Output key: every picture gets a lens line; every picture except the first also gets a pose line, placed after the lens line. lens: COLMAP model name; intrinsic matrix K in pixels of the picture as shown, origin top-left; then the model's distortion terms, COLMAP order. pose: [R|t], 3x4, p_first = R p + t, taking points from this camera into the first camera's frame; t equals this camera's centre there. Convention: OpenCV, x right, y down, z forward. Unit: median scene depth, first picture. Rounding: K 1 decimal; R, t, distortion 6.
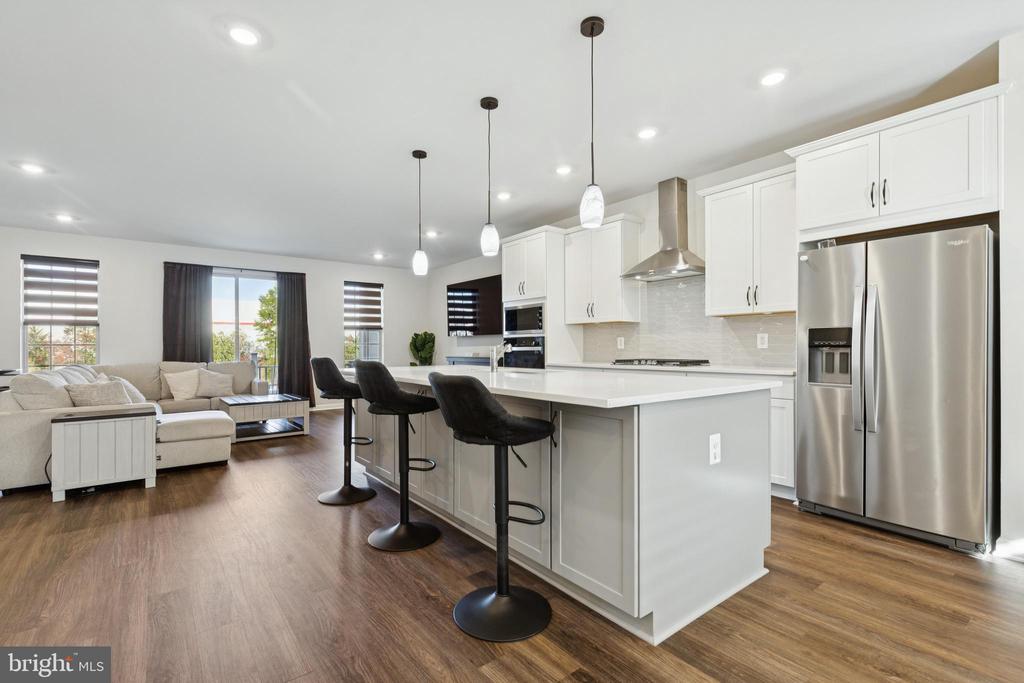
lens RADIAL K [[458.9, 0, 511.9], [0, 458.9, 348.7], [0, 0, 1]] dist [0.002002, 0.000429]
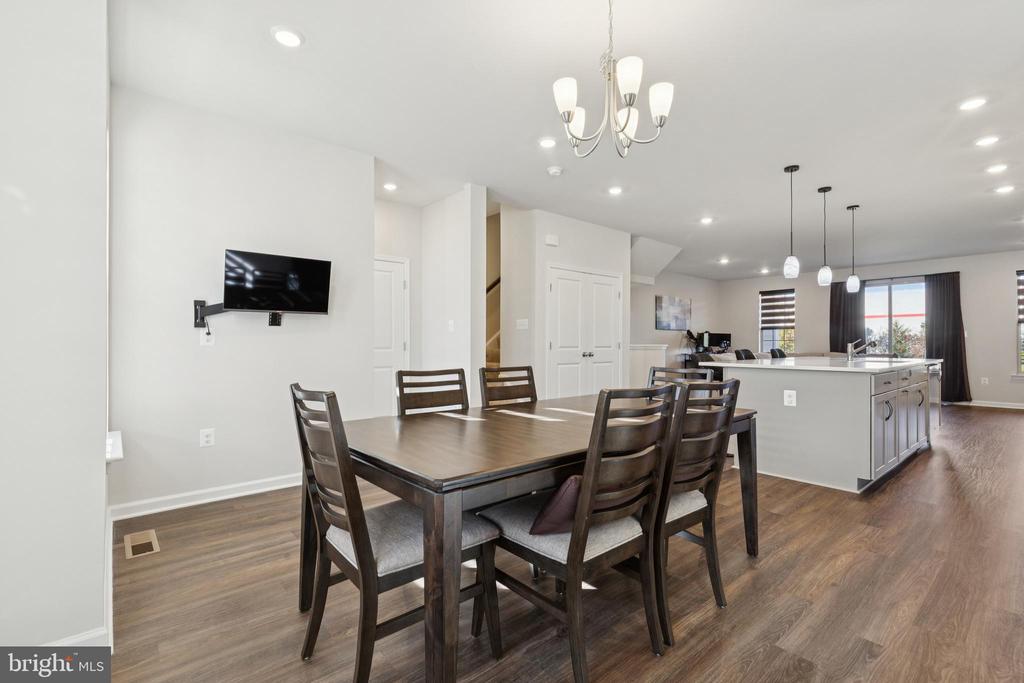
lens RADIAL K [[468.0, 0, 512.0], [0, 468.0, 341.5], [0, 0, 1]] dist [0.000405, 0.000080]
pose [[0.054285, 0.003232, -0.998520, 0.688948], [-0.004621, 0.999985, 0.002985, -0.005811], [0.998515, 0.004452, 0.054299, -0.077840]]
